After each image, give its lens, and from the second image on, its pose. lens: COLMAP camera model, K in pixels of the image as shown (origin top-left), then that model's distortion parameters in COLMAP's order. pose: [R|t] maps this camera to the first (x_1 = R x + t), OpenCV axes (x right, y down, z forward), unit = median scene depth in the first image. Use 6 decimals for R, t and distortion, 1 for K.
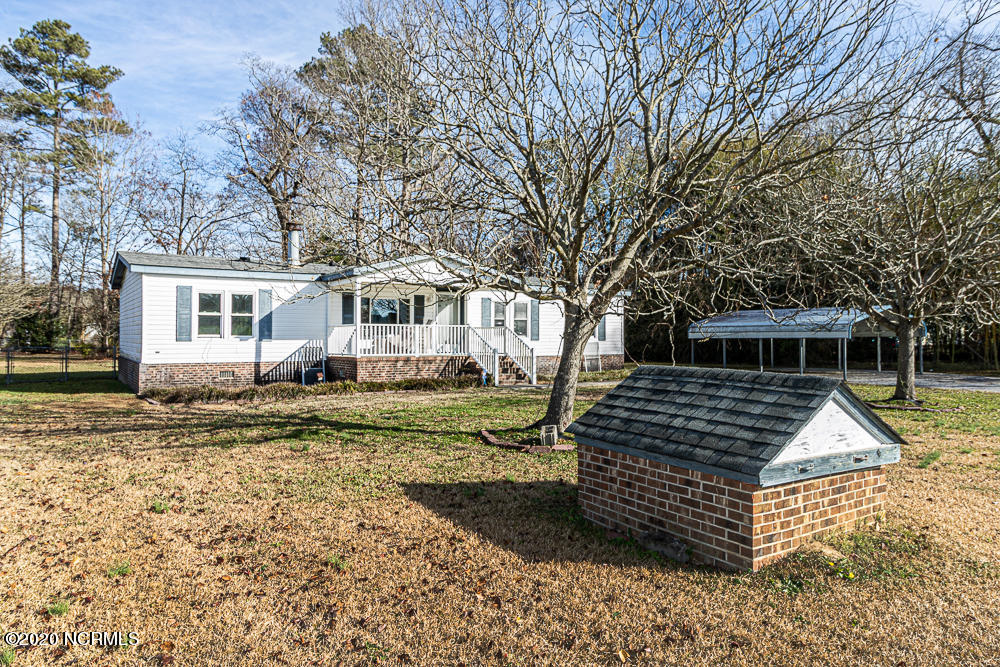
lens RADIAL K [[664.1, 0, 501.2], [0, 664.1, 331.0], [0, 0, 1]] dist [0.000440, 0.000718]
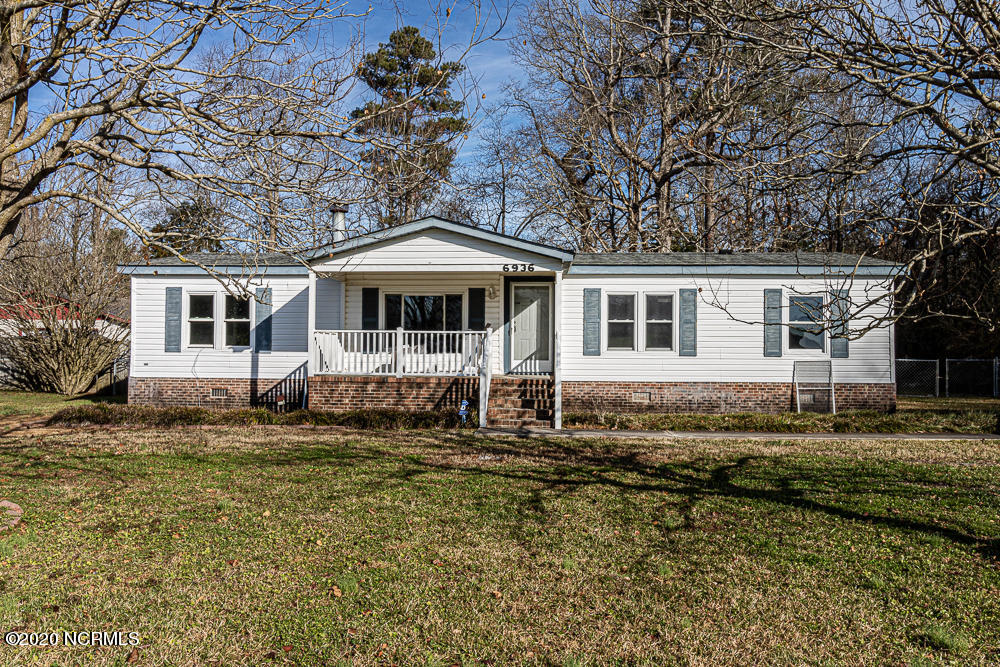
lens RADIAL K [[803.4, 0, 500.0], [0, 803.4, 333.5], [0, 0, 1]] dist [-0.005748, -0.002051]
pose [[0.799139, -0.006427, -0.601112, 0.396109], [-0.001217, 0.999923, -0.012309, 0.003142], [0.601145, 0.010568, 0.799070, 0.349634]]
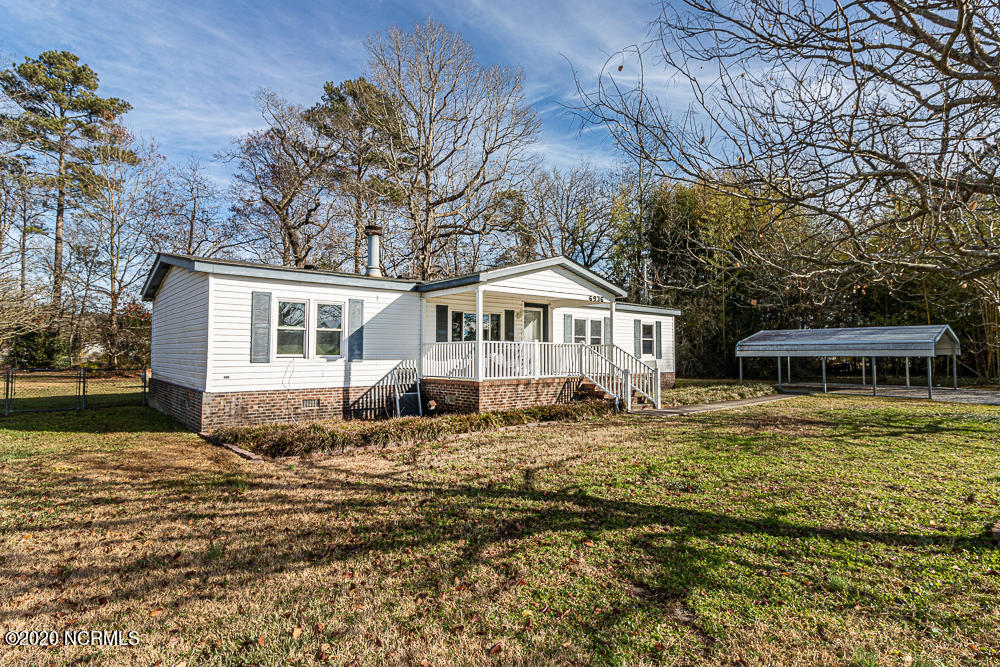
lens RADIAL K [[518.0, 0, 500.0], [0, 518.0, 333.5], [0, 0, 1]] dist [0.007610, -0.000214]
pose [[0.992505, 0.003756, 0.122147, -0.223230], [-0.000121, 0.999557, -0.029753, -0.000570], [-0.122204, 0.029515, 0.992066, 0.293366]]
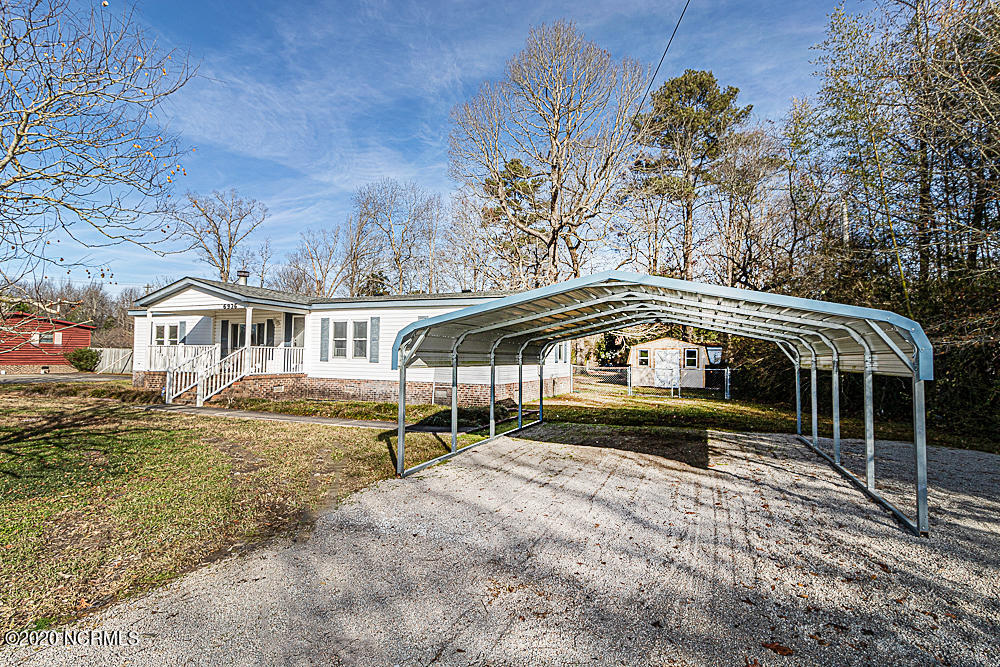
lens RADIAL K [[518.0, 0, 500.0], [0, 518.0, 333.5], [0, 0, 1]] dist [0.007610, -0.000214]
pose [[0.530552, -0.030377, -0.847108, 0.823700], [-0.008723, 0.999109, -0.041291, 0.002837], [0.847607, 0.029296, 0.529815, 0.864189]]
